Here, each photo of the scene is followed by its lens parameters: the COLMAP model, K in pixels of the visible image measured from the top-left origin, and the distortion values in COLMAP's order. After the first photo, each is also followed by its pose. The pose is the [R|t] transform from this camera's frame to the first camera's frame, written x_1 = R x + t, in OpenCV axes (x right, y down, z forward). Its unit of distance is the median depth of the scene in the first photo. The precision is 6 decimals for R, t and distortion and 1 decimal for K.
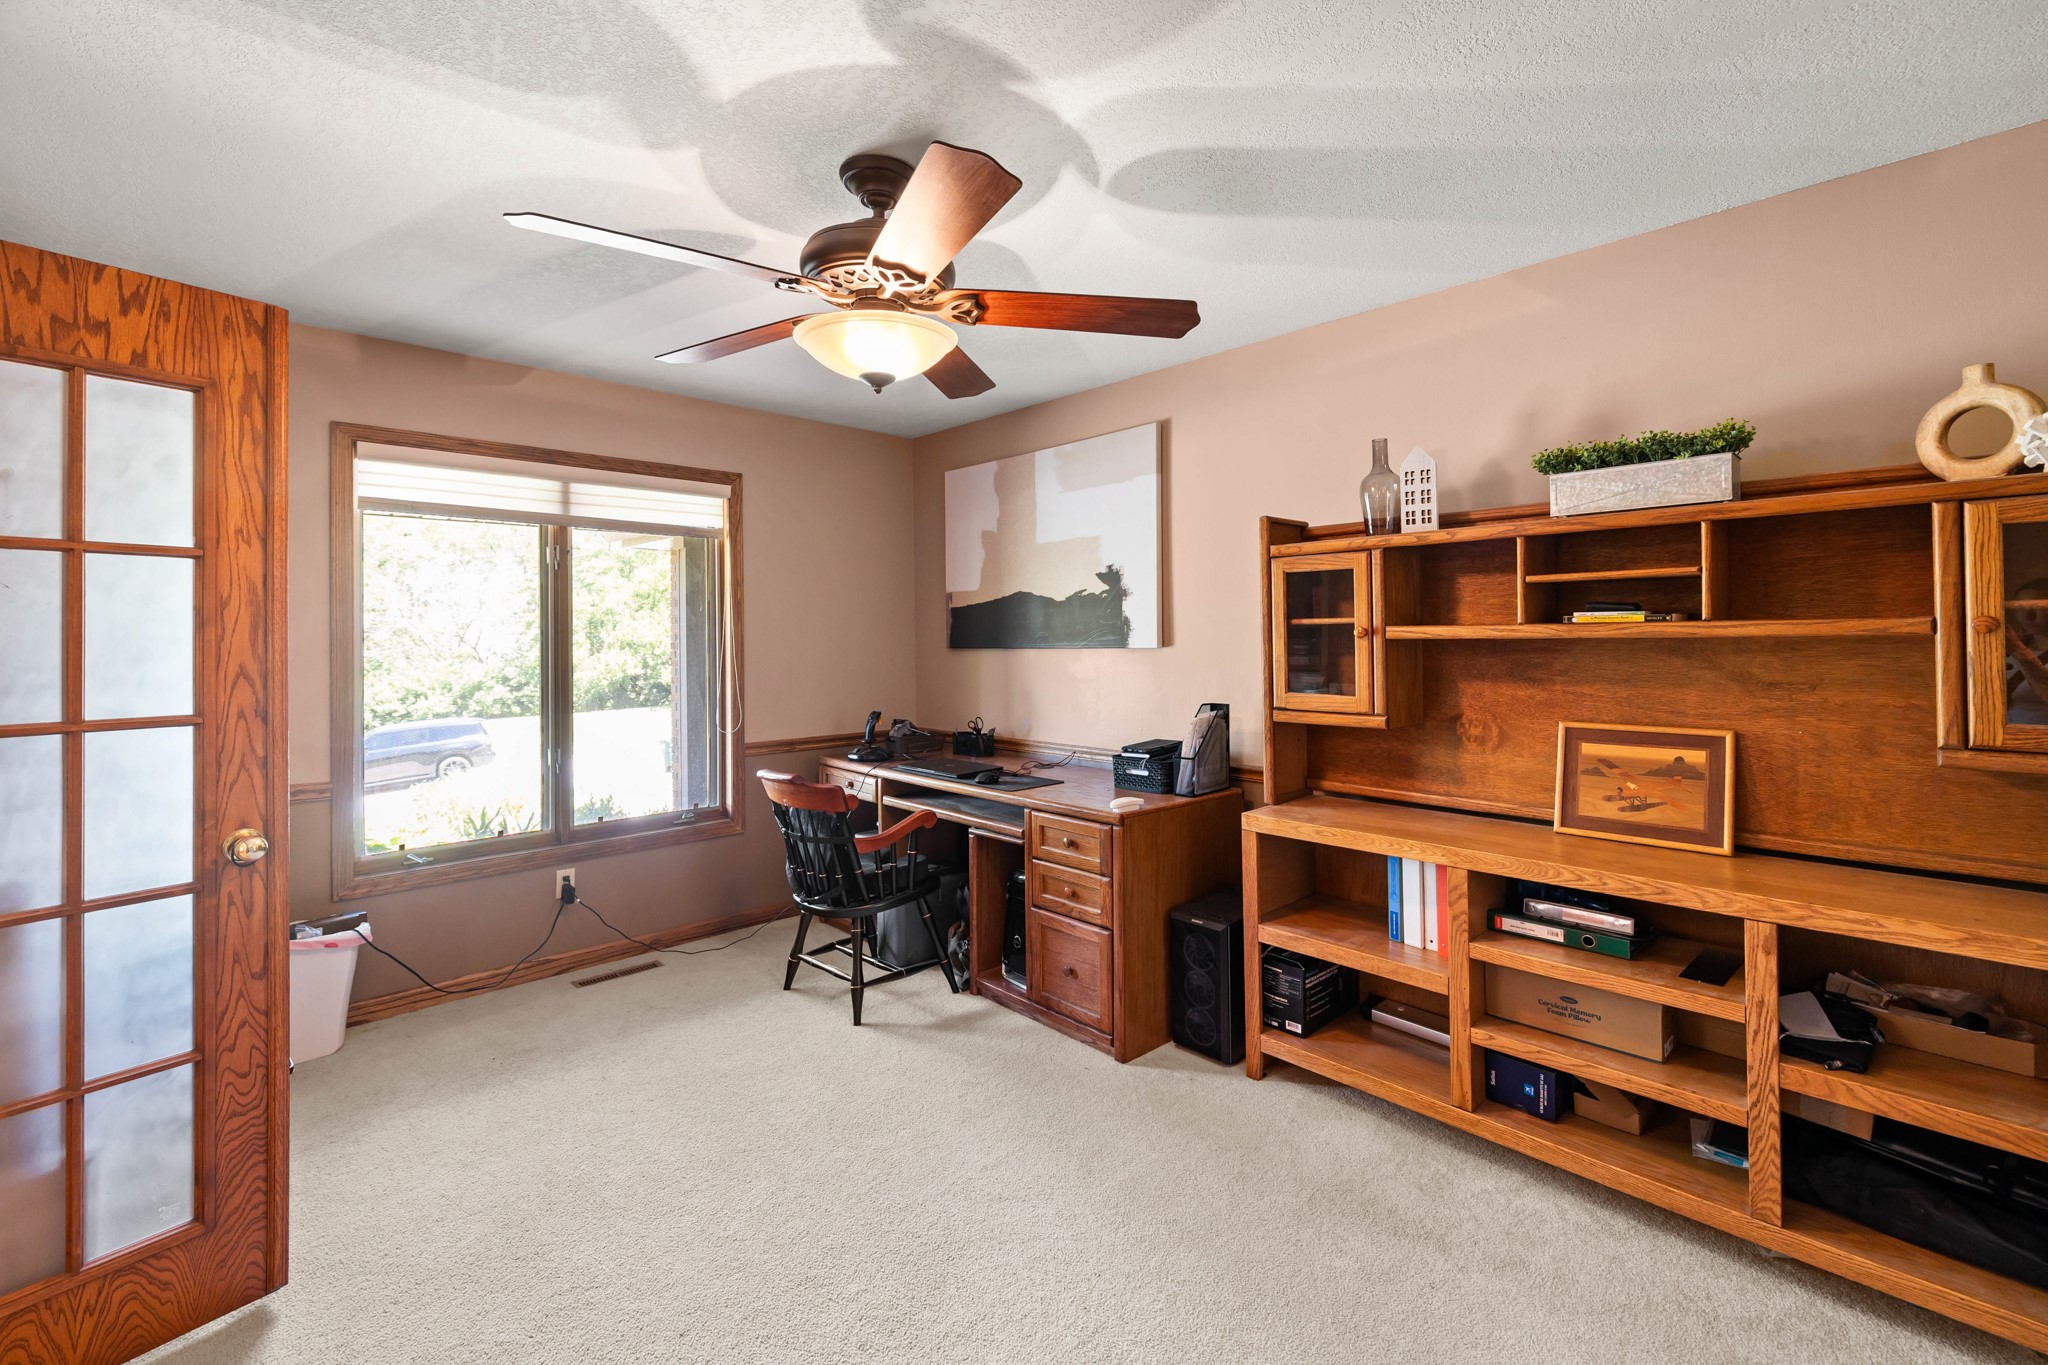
lens RADIAL K [[871.9, 0, 1020.2], [0, 871.9, 650.7], [0, 0, 1]] dist [0.000934, 0.000052]
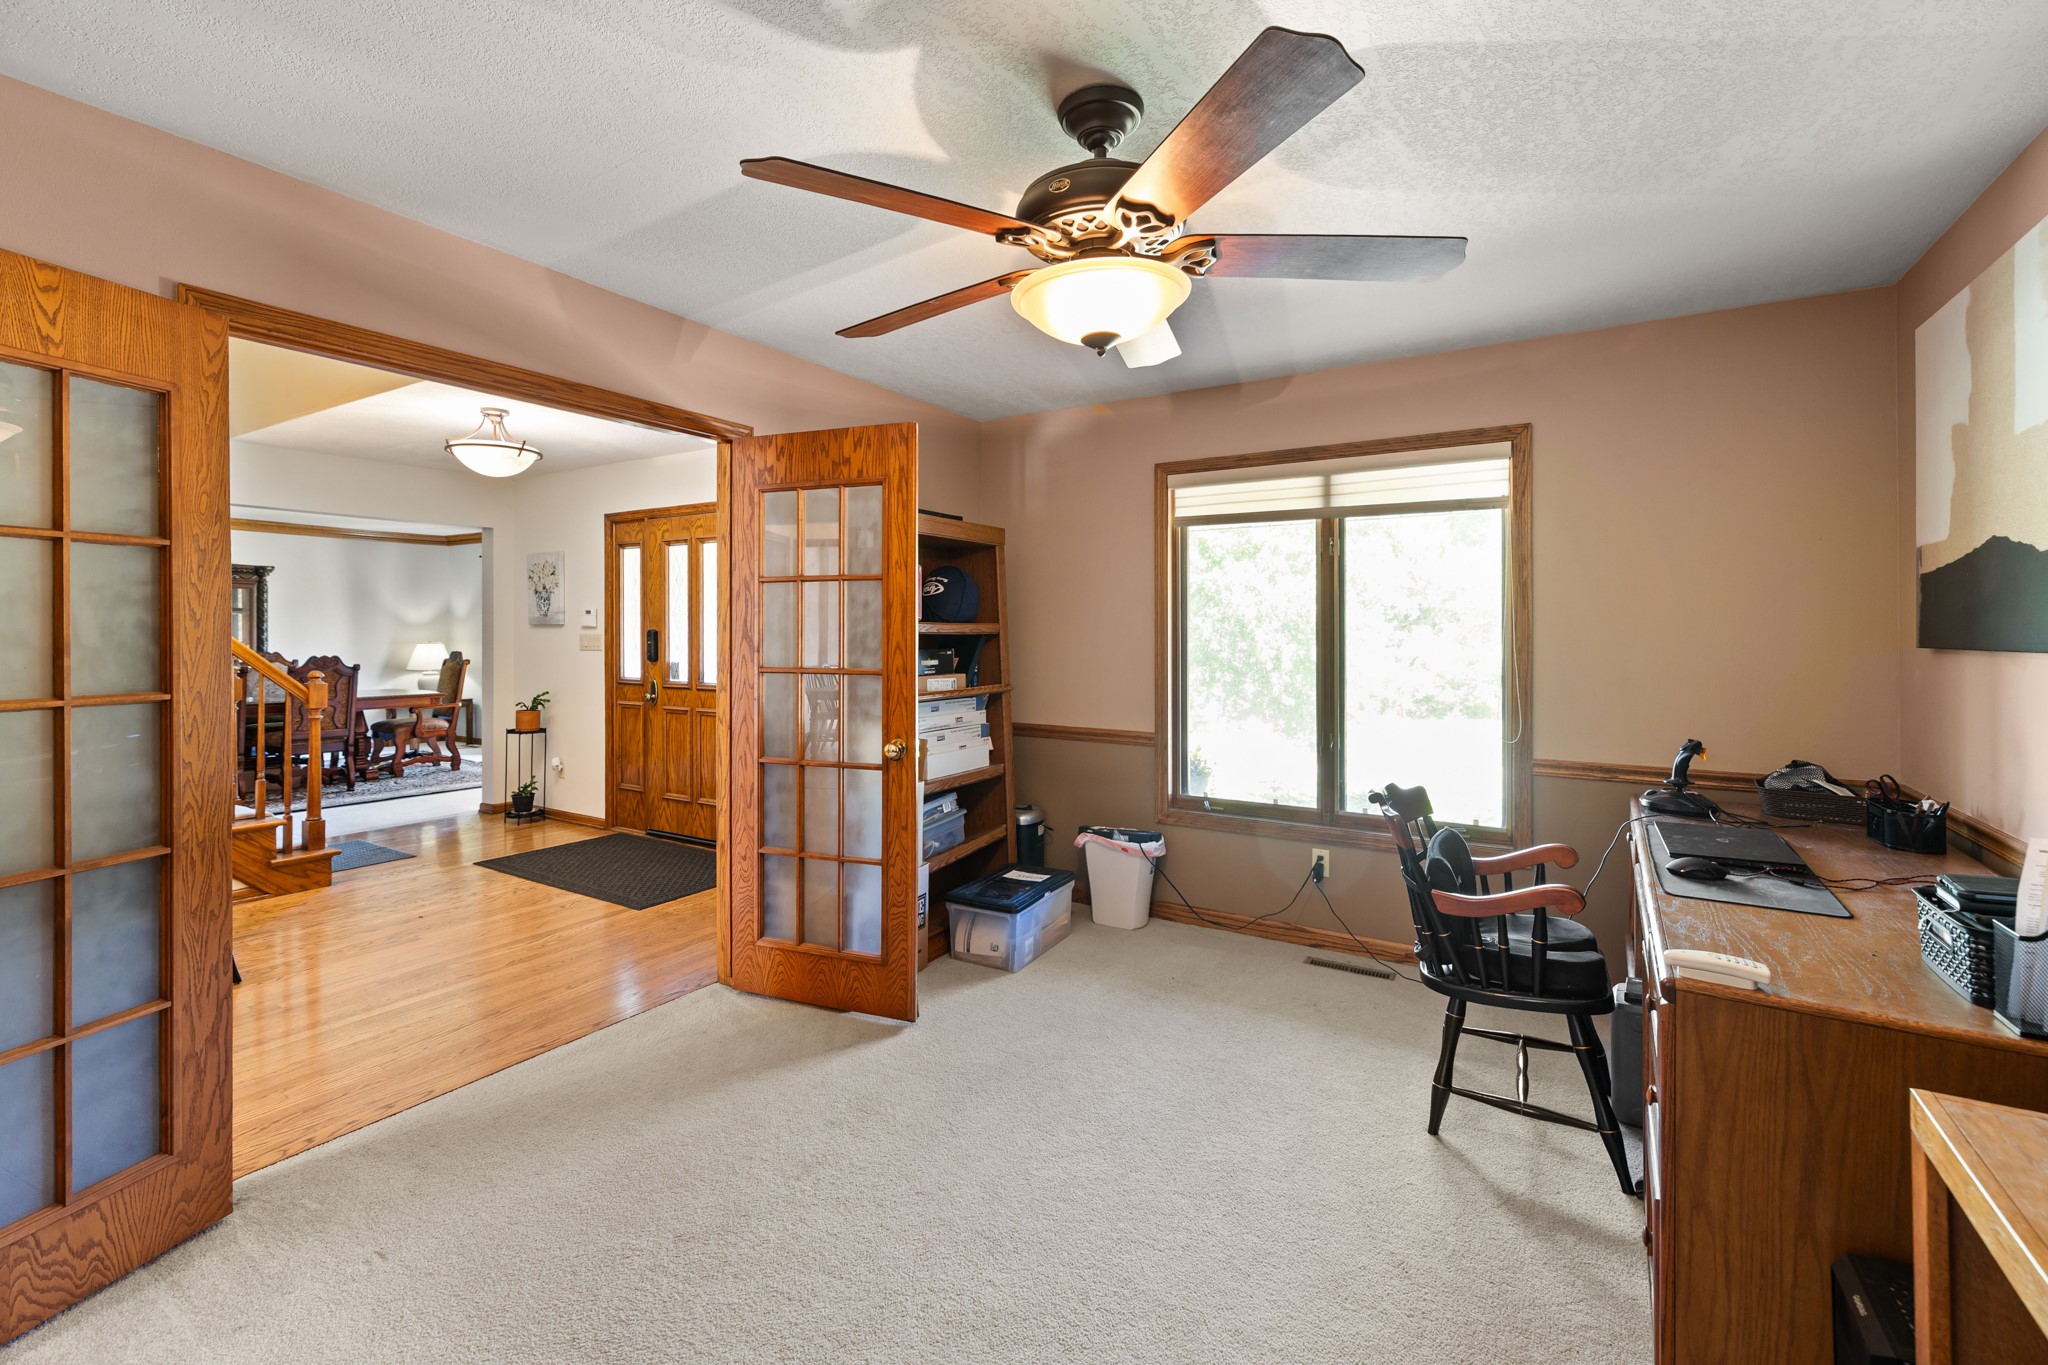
lens RADIAL K [[871.9, 0, 1020.2], [0, 871.9, 650.7], [0, 0, 1]] dist [0.000934, 0.000052]
pose [[0.258287, 0.030167, -0.965597, 0.400095], [-0.017363, 0.999496, 0.026582, -0.007736], [0.965912, 0.009900, 0.258681, 0.399463]]
